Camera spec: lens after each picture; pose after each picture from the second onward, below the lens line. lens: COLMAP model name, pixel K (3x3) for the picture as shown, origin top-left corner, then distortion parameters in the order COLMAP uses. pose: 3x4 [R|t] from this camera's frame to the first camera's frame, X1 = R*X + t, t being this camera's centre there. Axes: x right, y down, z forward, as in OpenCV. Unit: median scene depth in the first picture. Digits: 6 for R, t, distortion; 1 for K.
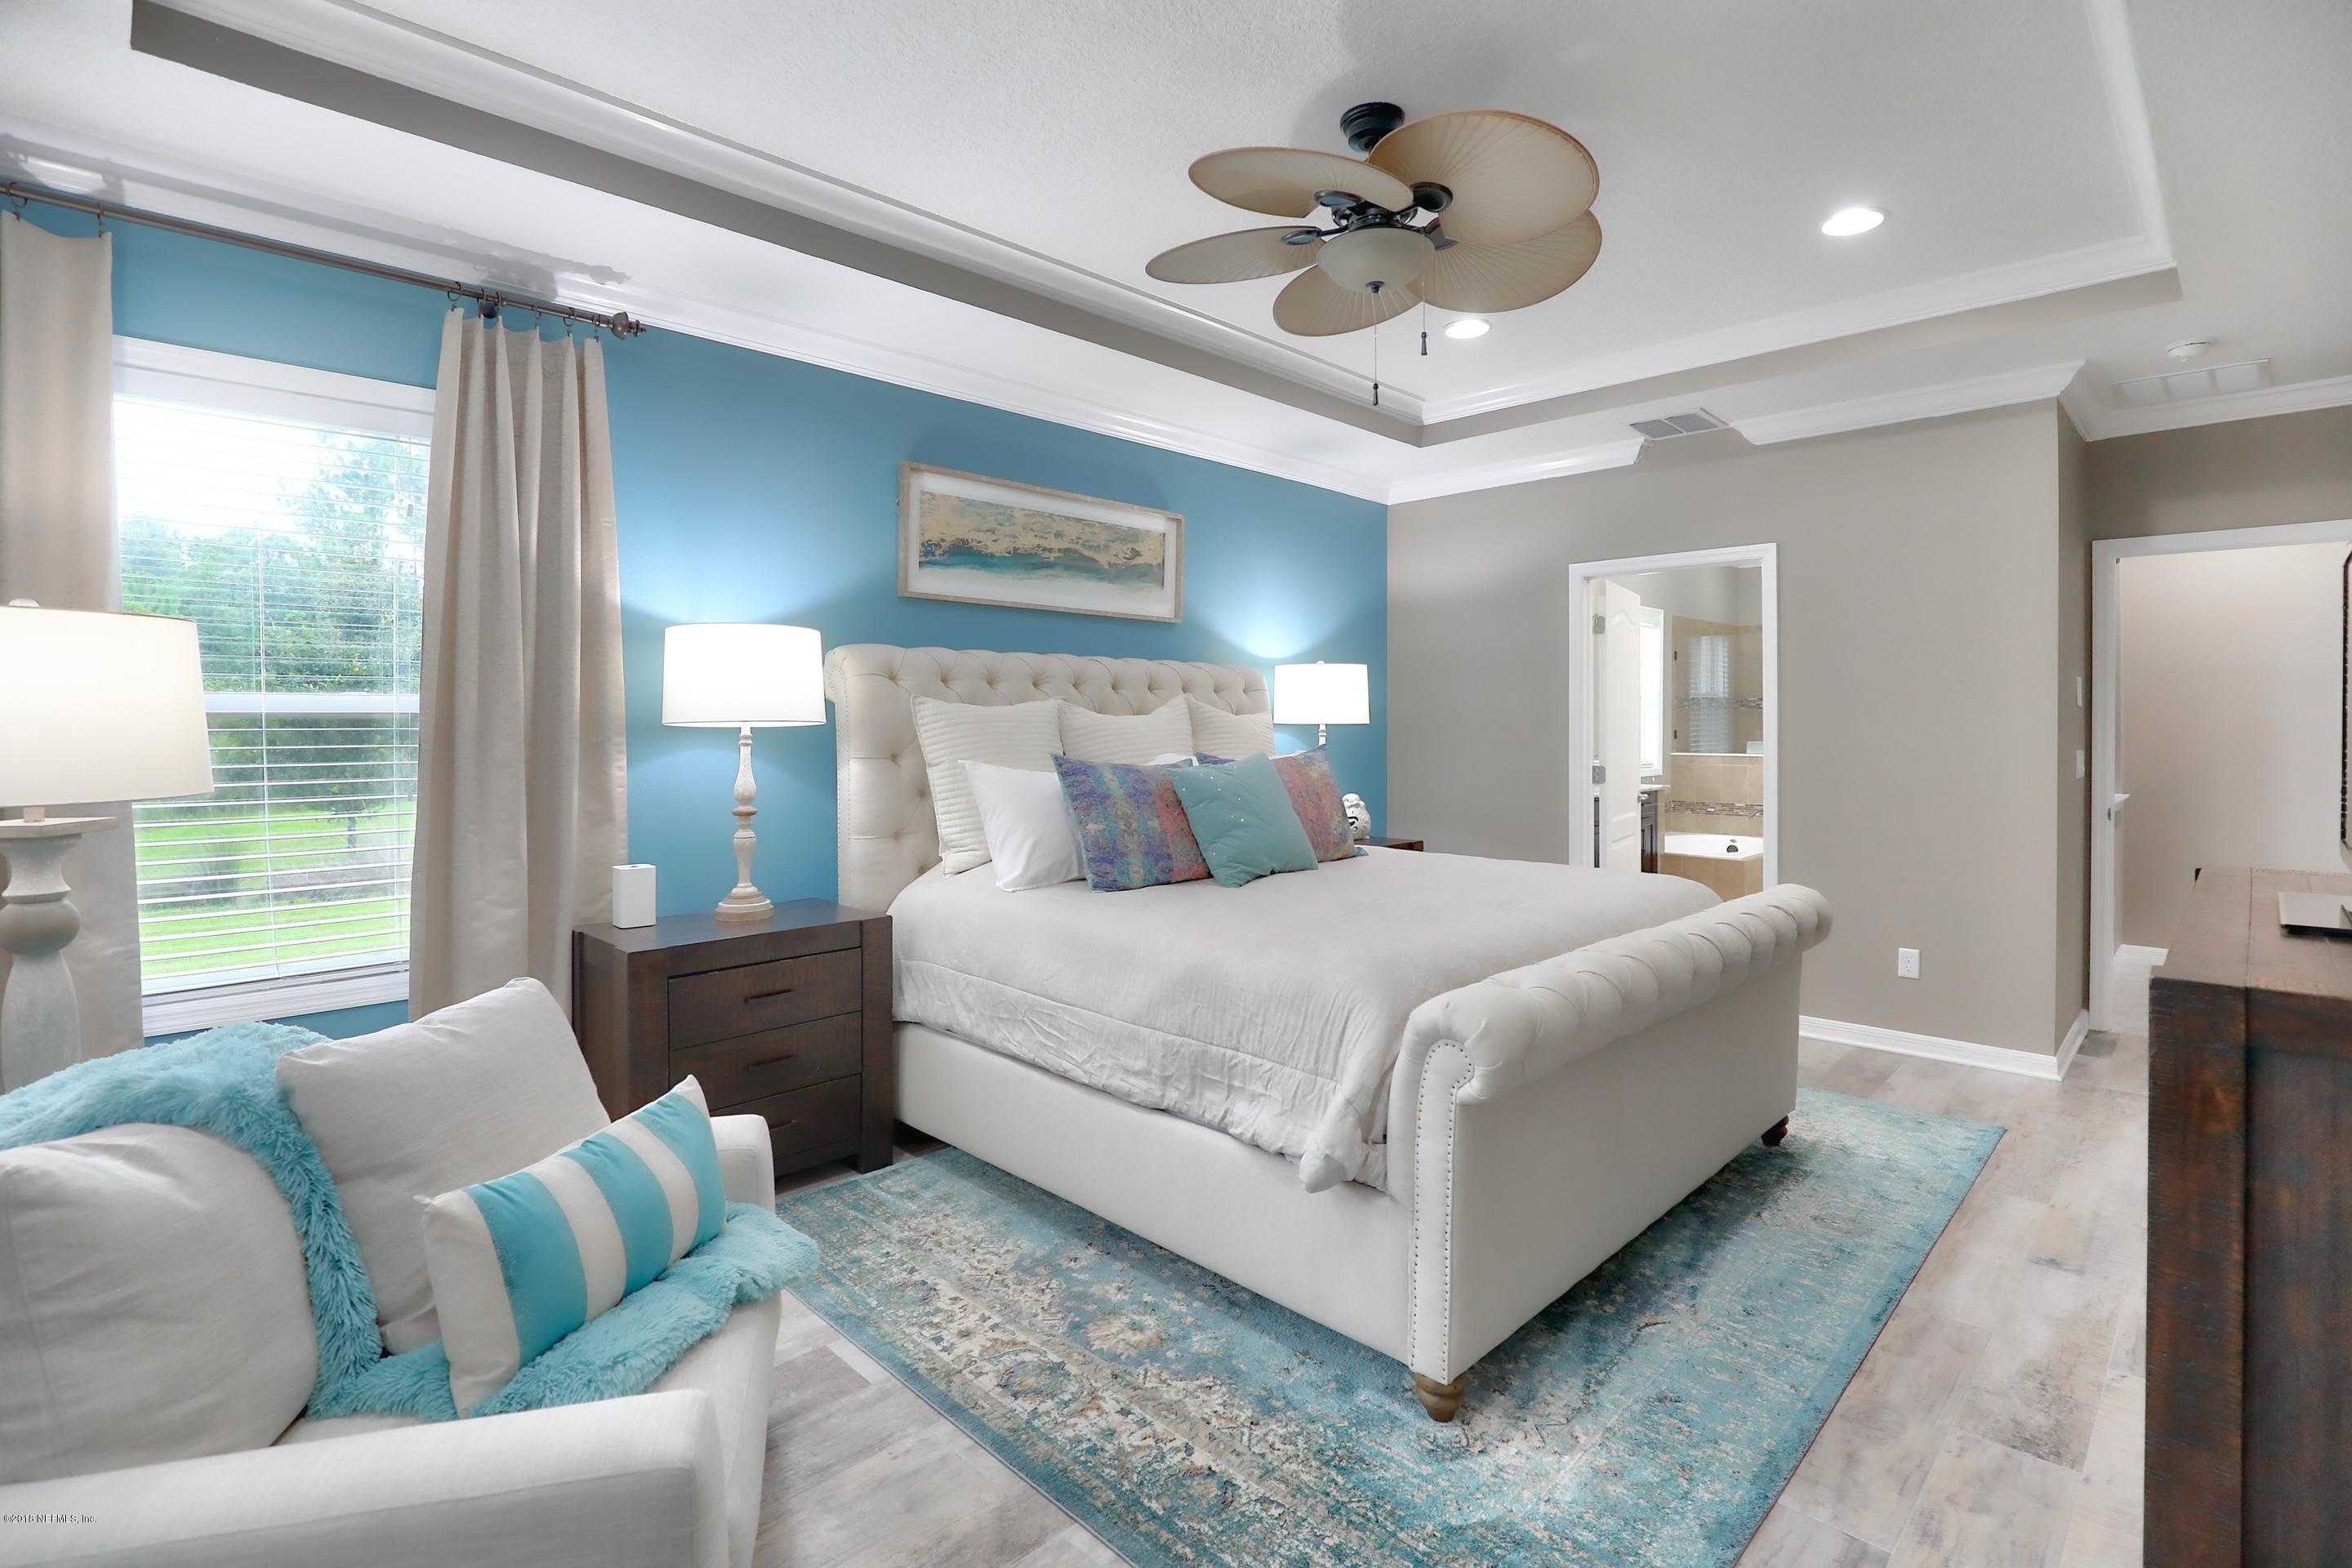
lens RADIAL K [[1098.1, 0, 1185.3], [0, 1098.1, 790.9], [0, 0, 1]] dist [-0.032081, 0.000900]
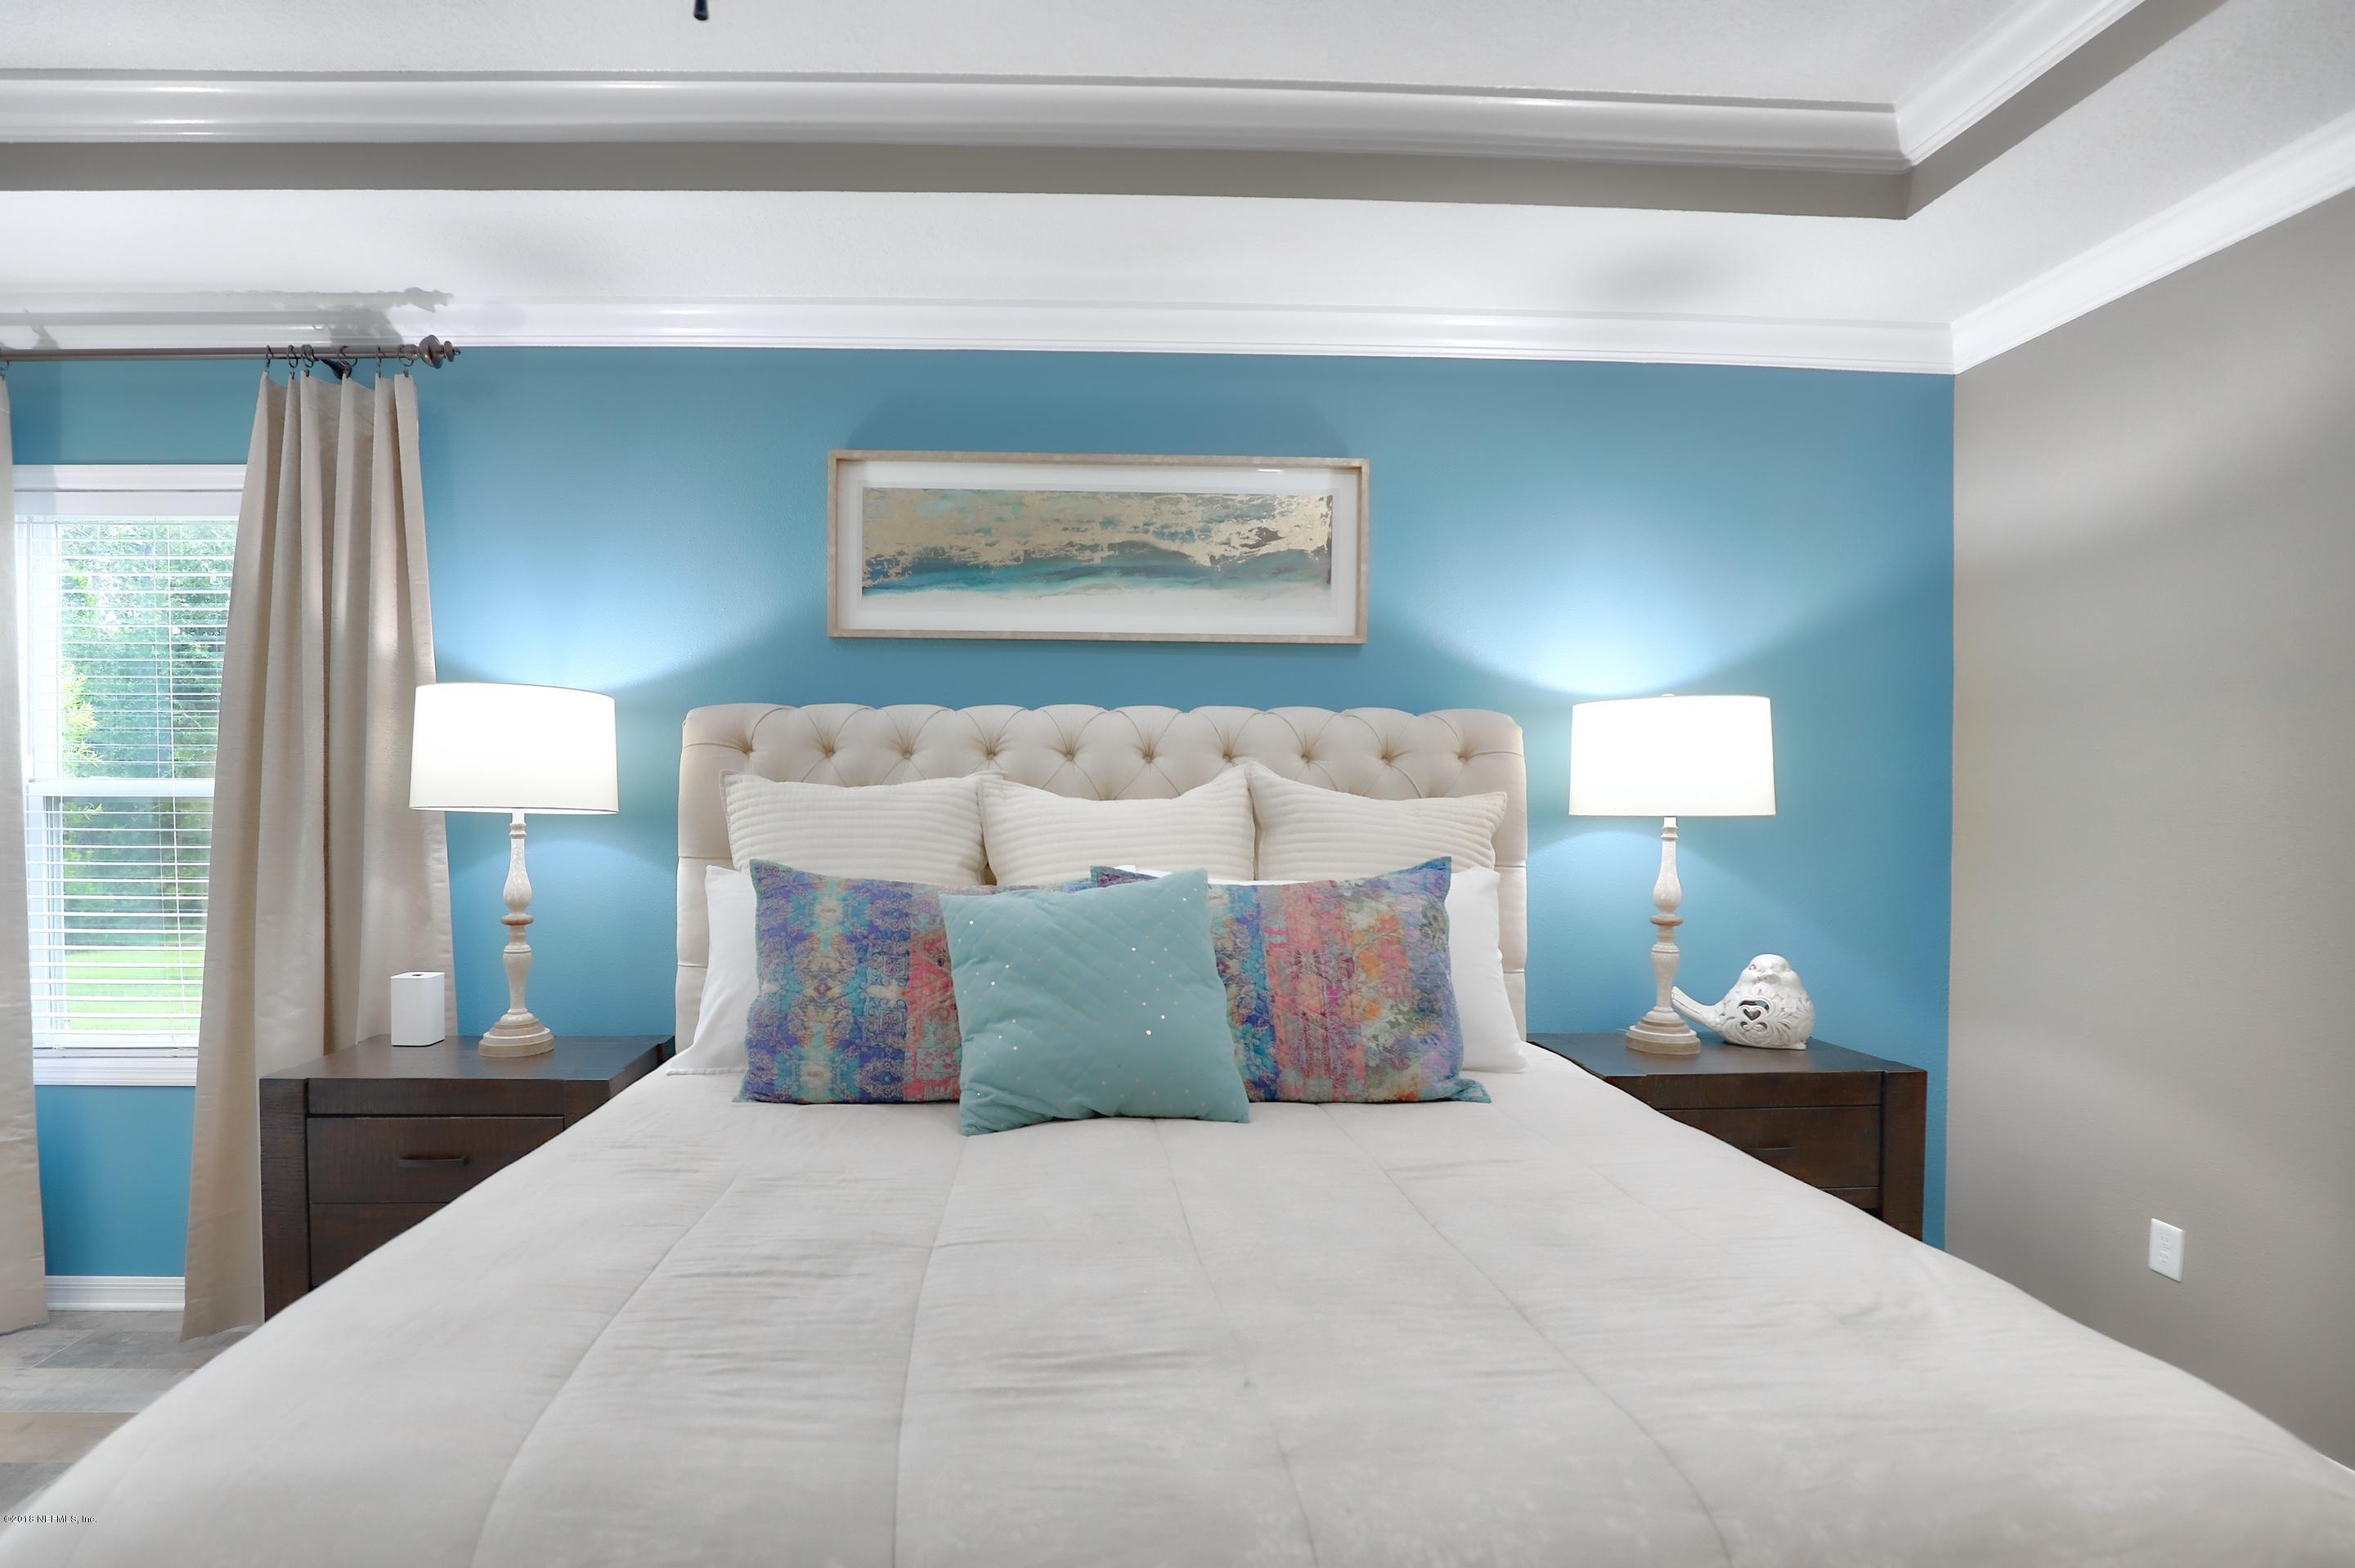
lens RADIAL K [[1162.6, 0, 1173.4], [0, 1162.6, 853.0], [0, 0, 1]] dist [-0.030242, 0.000651]
pose [[0.721508, 0.030680, -0.691726, 0.421943], [-0.049343, 0.998756, -0.007170, -0.038254], [0.690646, 0.039305, 0.722124, 0.579775]]
